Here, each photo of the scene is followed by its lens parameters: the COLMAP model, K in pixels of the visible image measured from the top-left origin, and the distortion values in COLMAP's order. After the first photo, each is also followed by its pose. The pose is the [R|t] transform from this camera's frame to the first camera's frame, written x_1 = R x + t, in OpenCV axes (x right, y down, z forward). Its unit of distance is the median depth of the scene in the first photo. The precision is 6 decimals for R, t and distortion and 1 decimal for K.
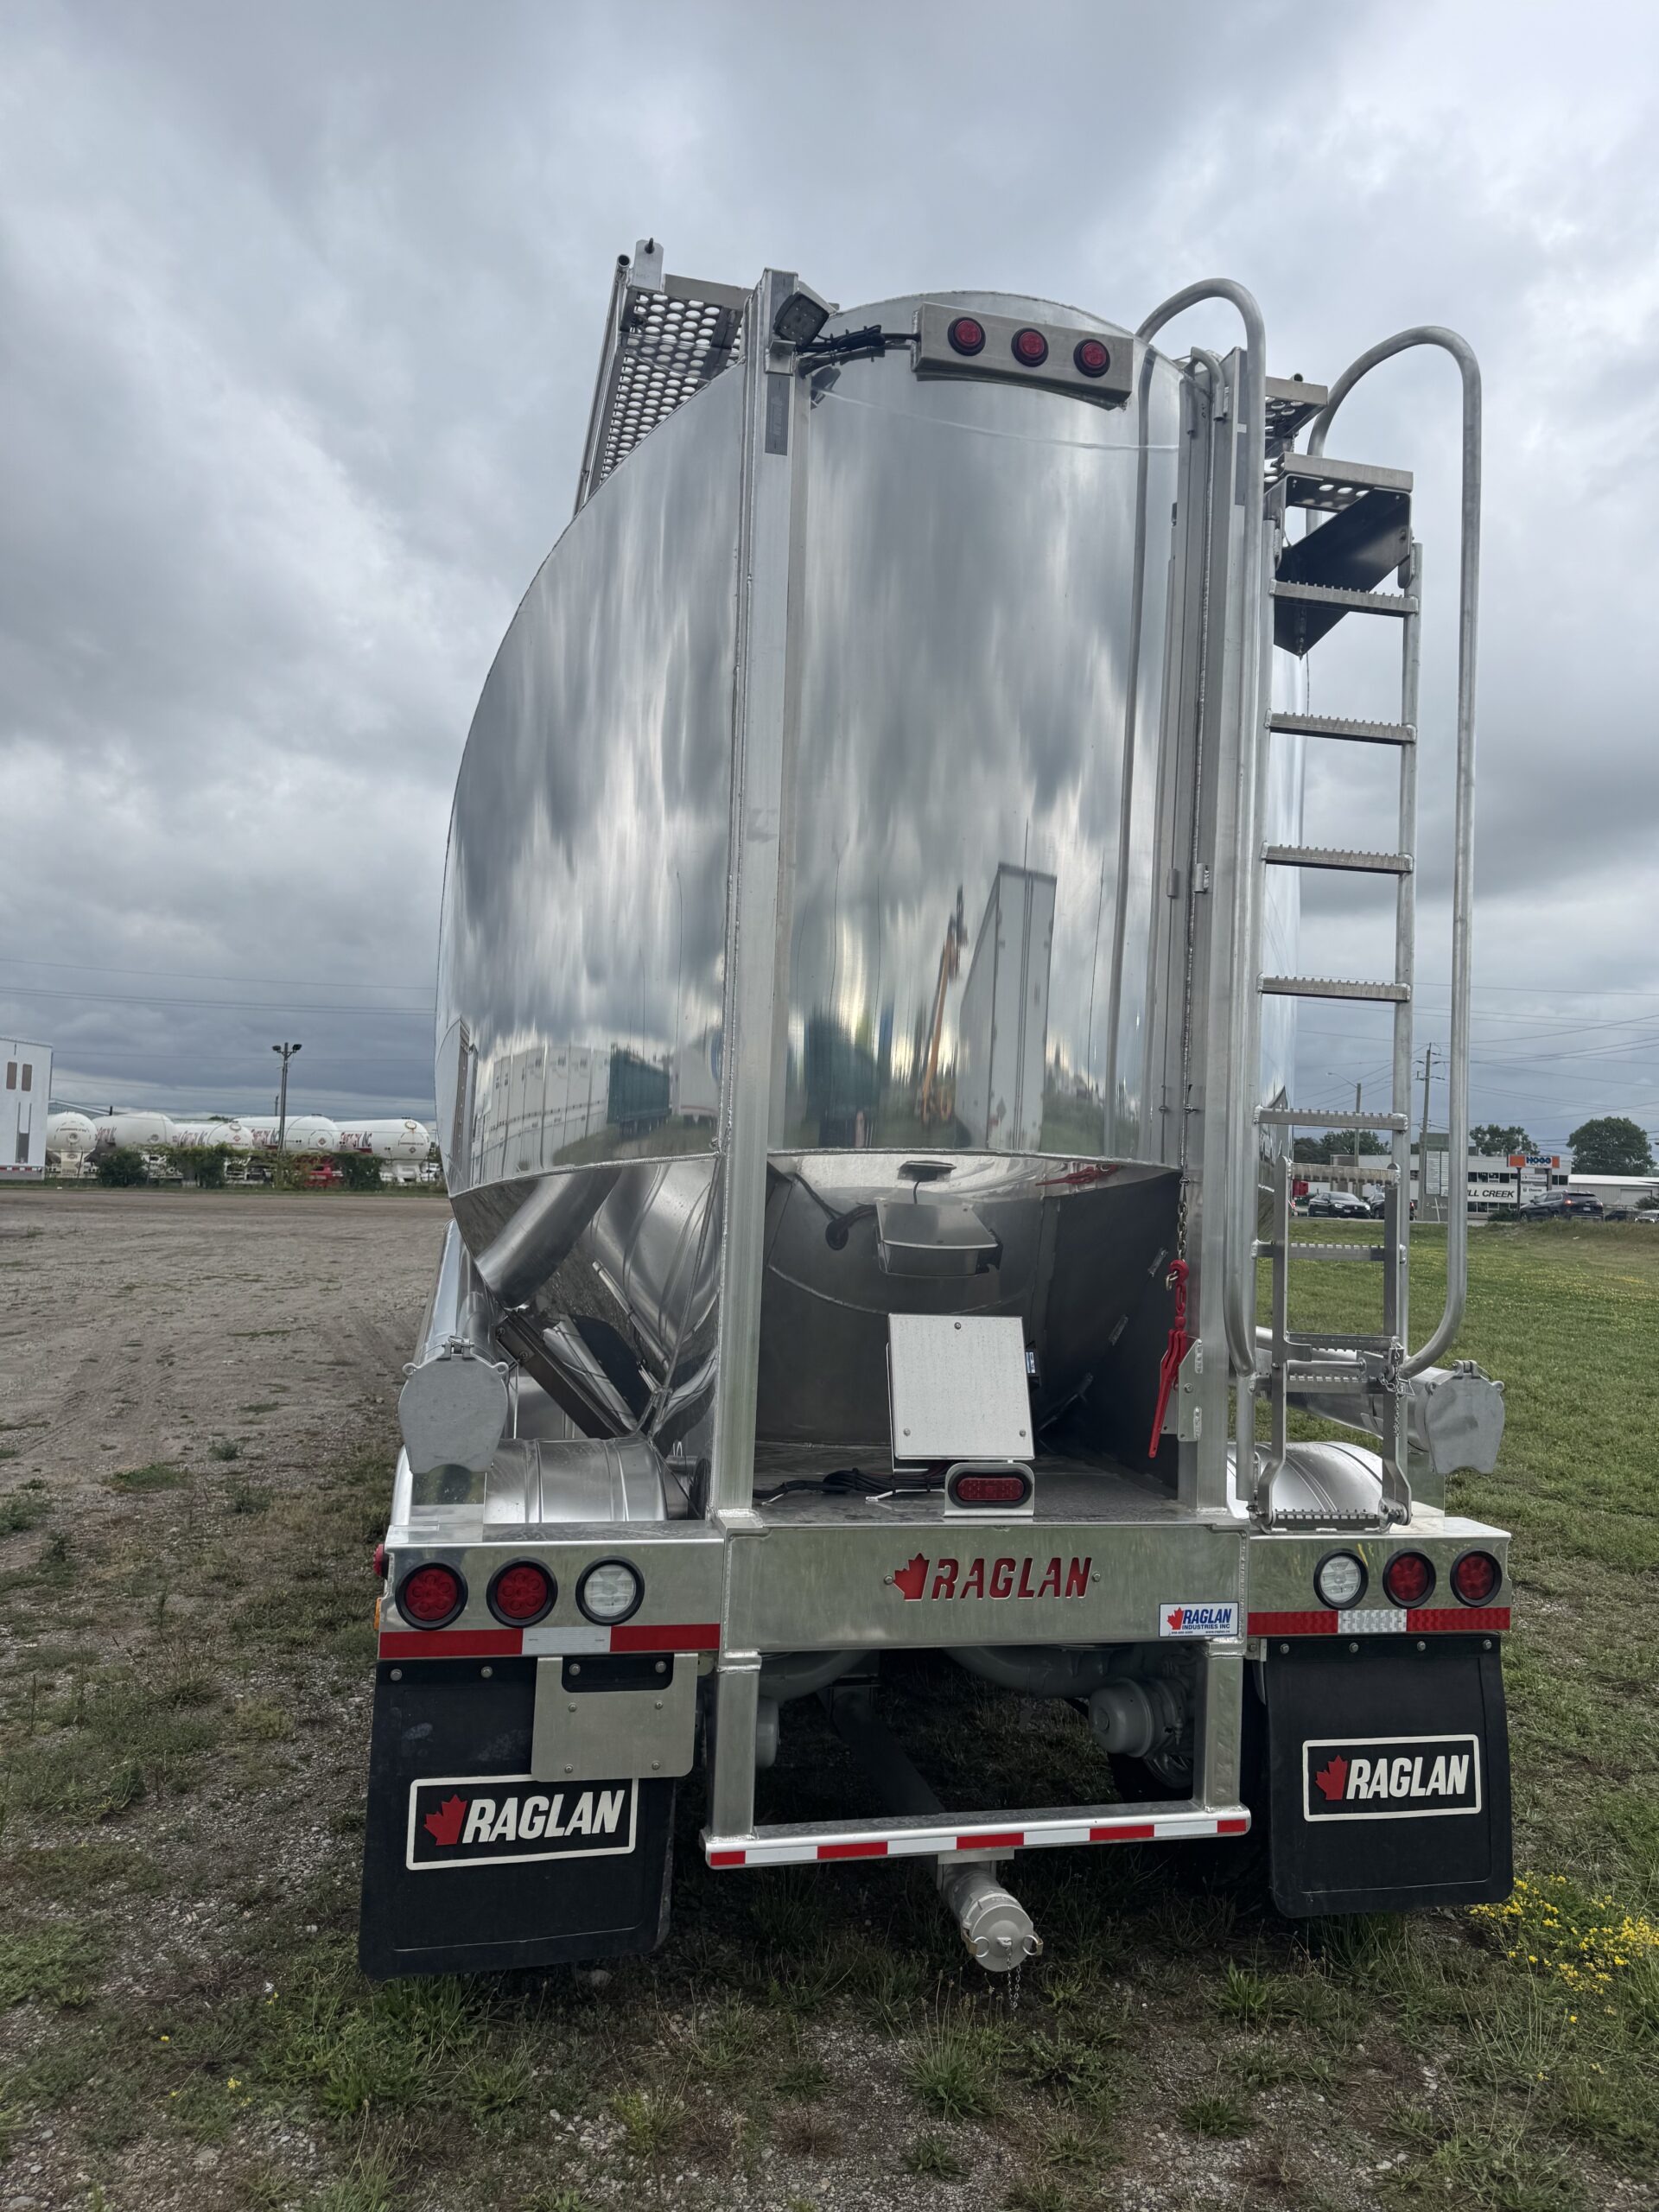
lens RADIAL K [[1559.5, 0, 829.5], [0, 1559.5, 1106.0], [0, 0, 1]] dist [0.081917, -0.129134]
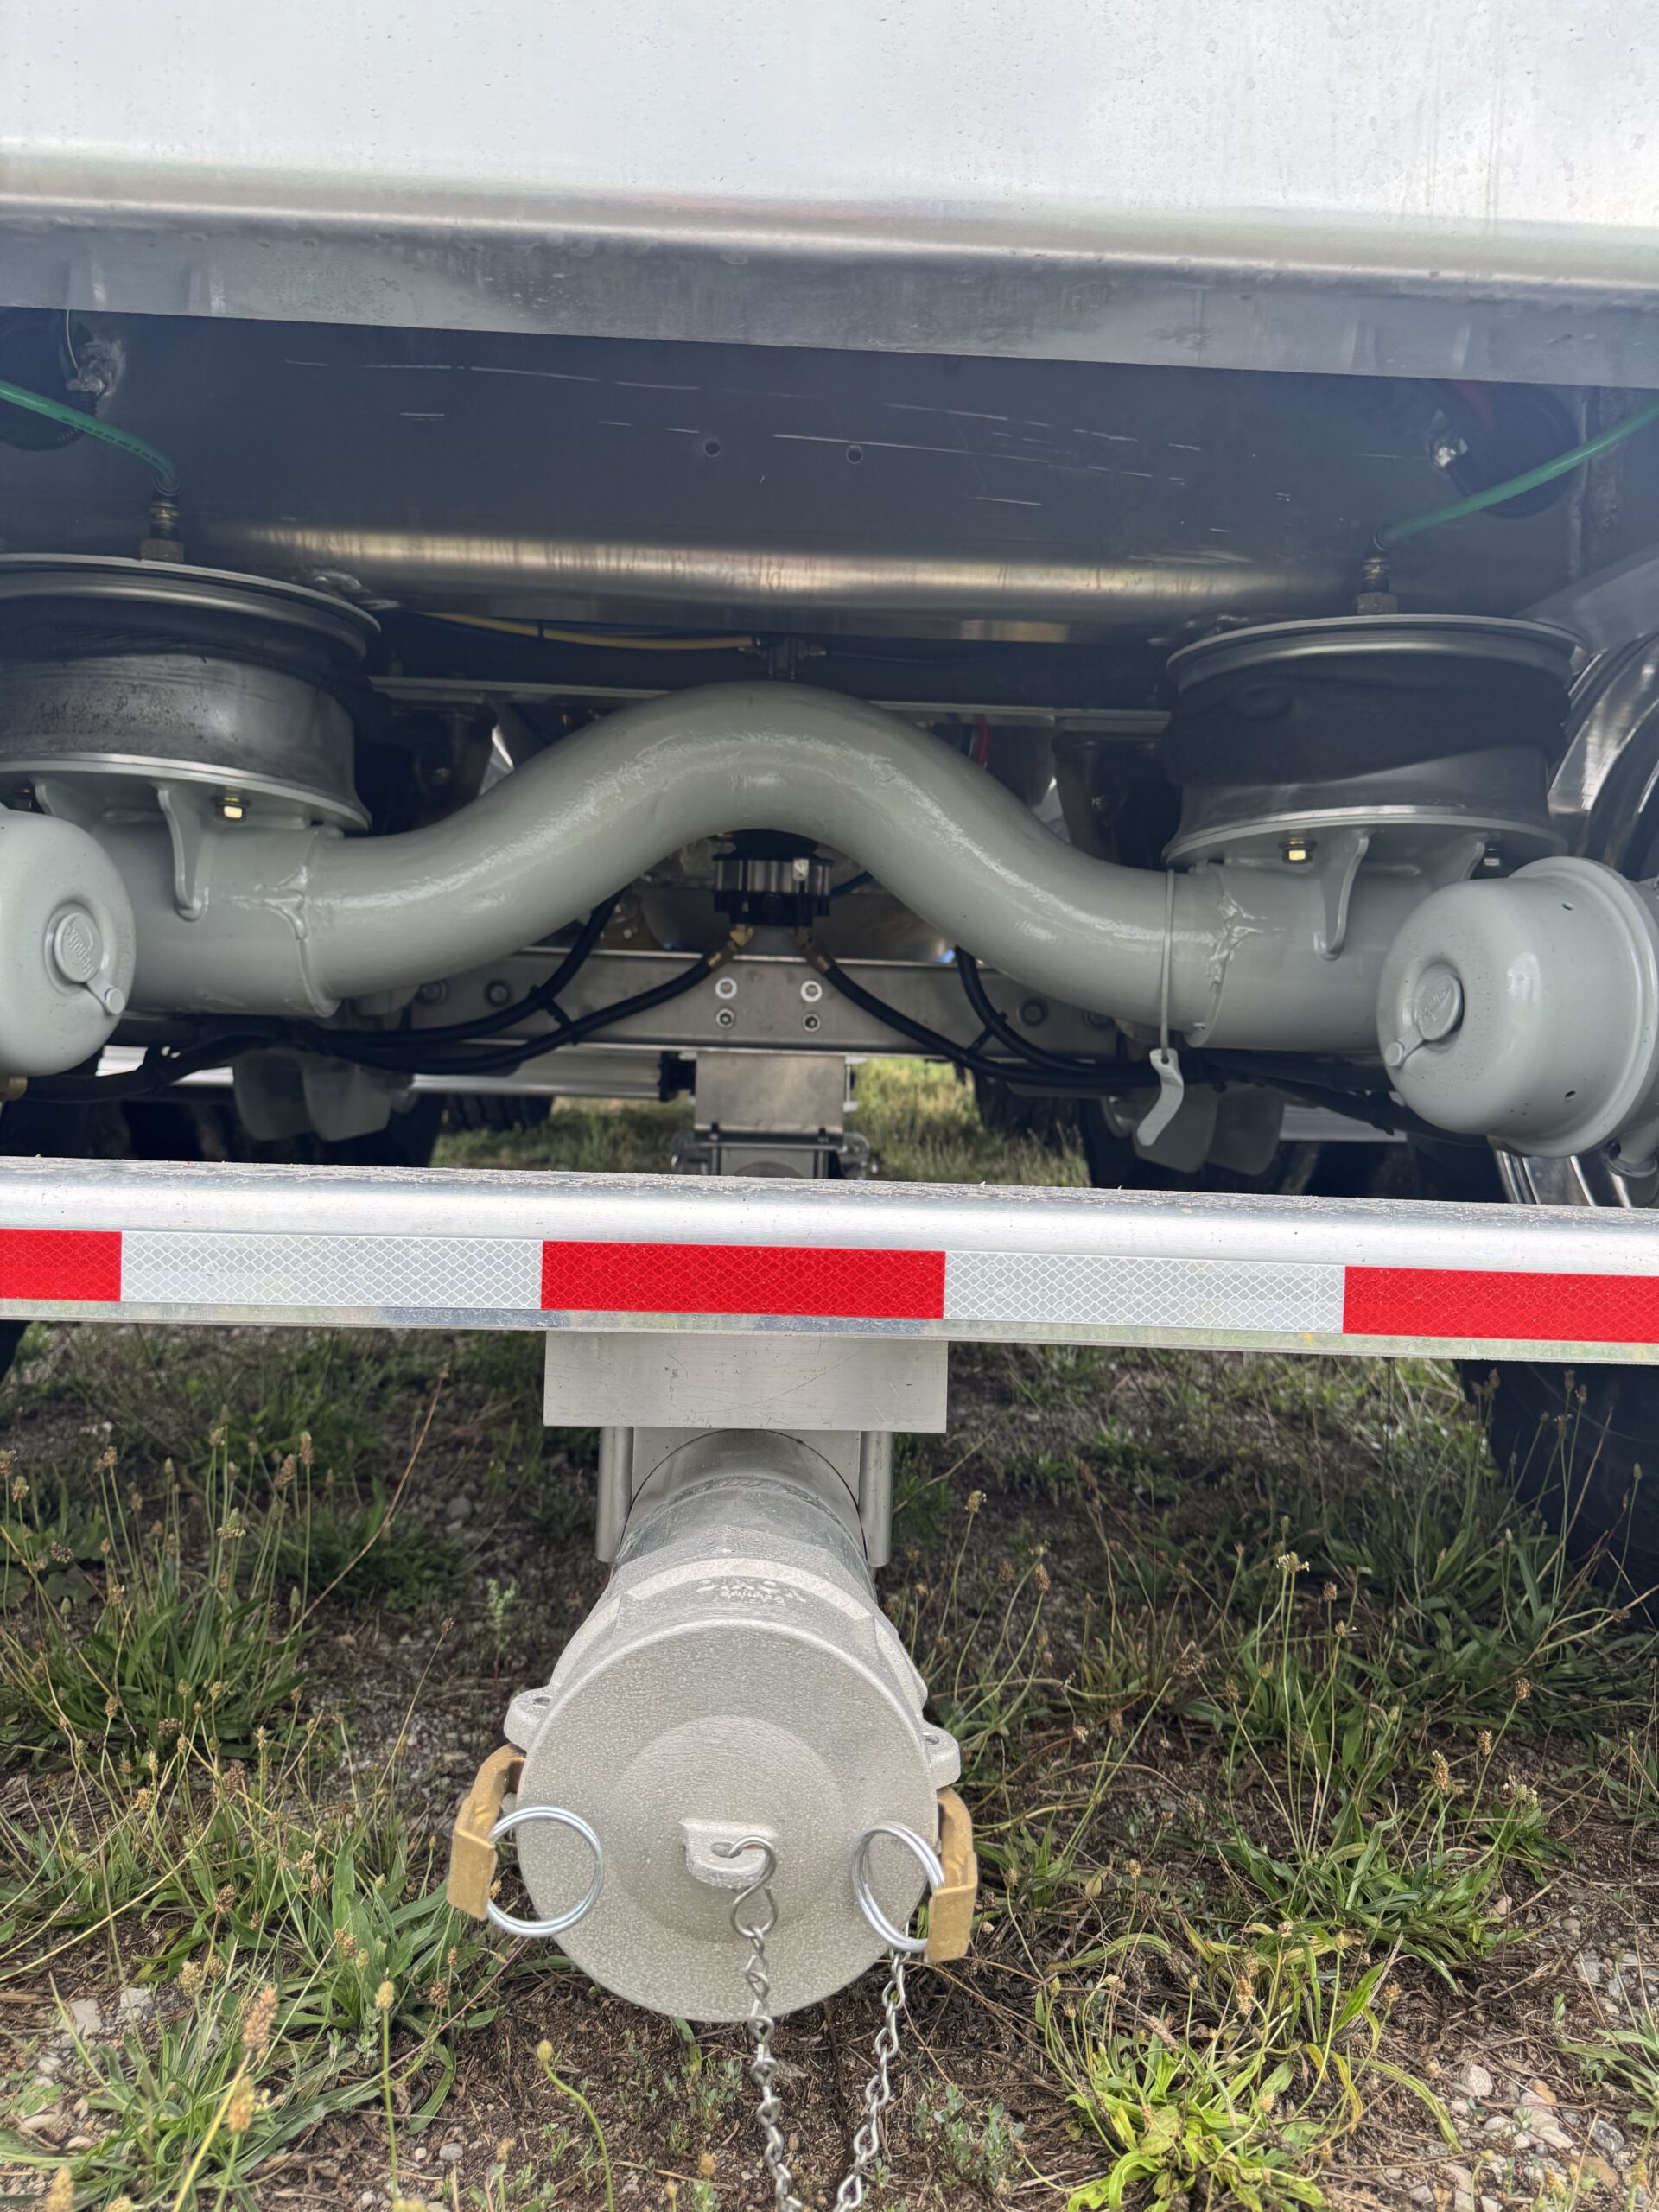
lens RADIAL K [[1559.5, 0, 829.5], [0, 1559.5, 1106.0], [0, 0, 1]] dist [0.081917, -0.129134]
pose [[0.980268, 0.006854, -0.197555, 0.141063], [0.013600, 0.994692, 0.101990, 0.414827], [0.197205, -0.102665, 0.974972, 0.807508]]
